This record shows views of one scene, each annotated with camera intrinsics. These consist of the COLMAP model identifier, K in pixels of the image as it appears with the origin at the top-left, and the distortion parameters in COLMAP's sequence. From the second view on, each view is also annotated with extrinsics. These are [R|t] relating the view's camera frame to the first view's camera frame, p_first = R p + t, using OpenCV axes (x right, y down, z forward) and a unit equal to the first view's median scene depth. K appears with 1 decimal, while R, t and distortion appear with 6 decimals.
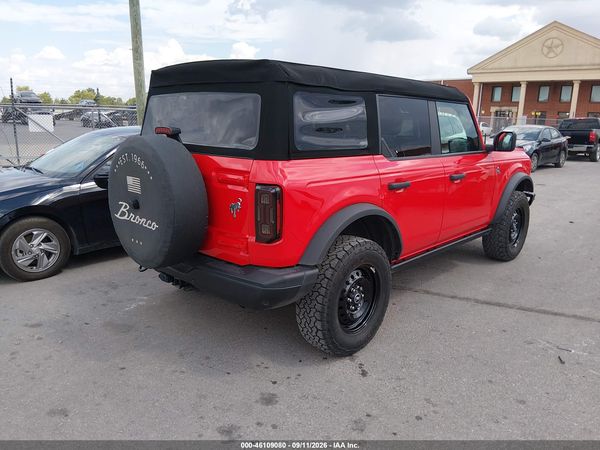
lens RADIAL K [[453.2, 0, 279.6], [0, 453.2, 226.3], [0, 0, 1]] dist [0.090756, -0.131706]
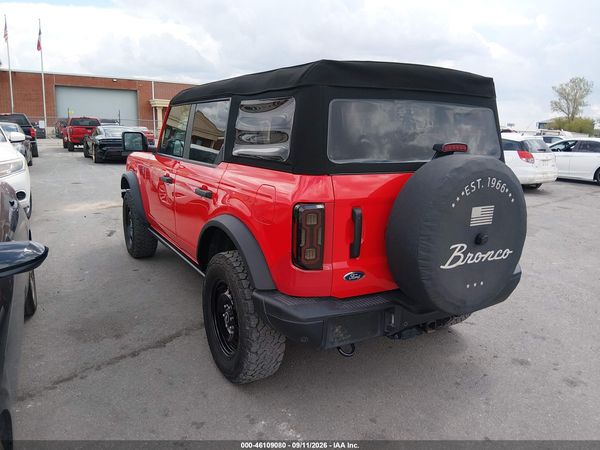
lens RADIAL K [[468.3, 0, 300.0], [0, 468.3, 225.0], [0, 0, 1]] dist [0.090321, -0.162115]
pose [[0.254515, -0.211391, 0.943682, -1.037603], [0.204769, 0.965471, 0.161044, -0.239475], [-0.945141, 0.152248, 0.289014, 0.921719]]
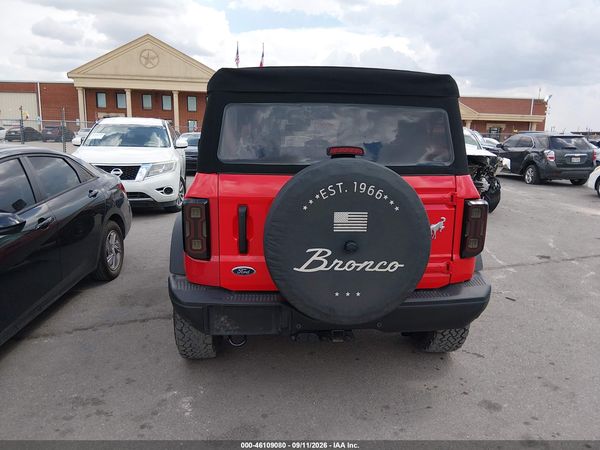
lens RADIAL K [[468.3, 0, 300.0], [0, 468.3, 225.0], [0, 0, 1]] dist [0.090321, -0.162115]
pose [[0.652367, -0.155150, 0.741853, -0.835147], [0.170212, 0.983811, 0.056073, -0.125114], [-0.738542, 0.089692, 0.668215, 0.460389]]
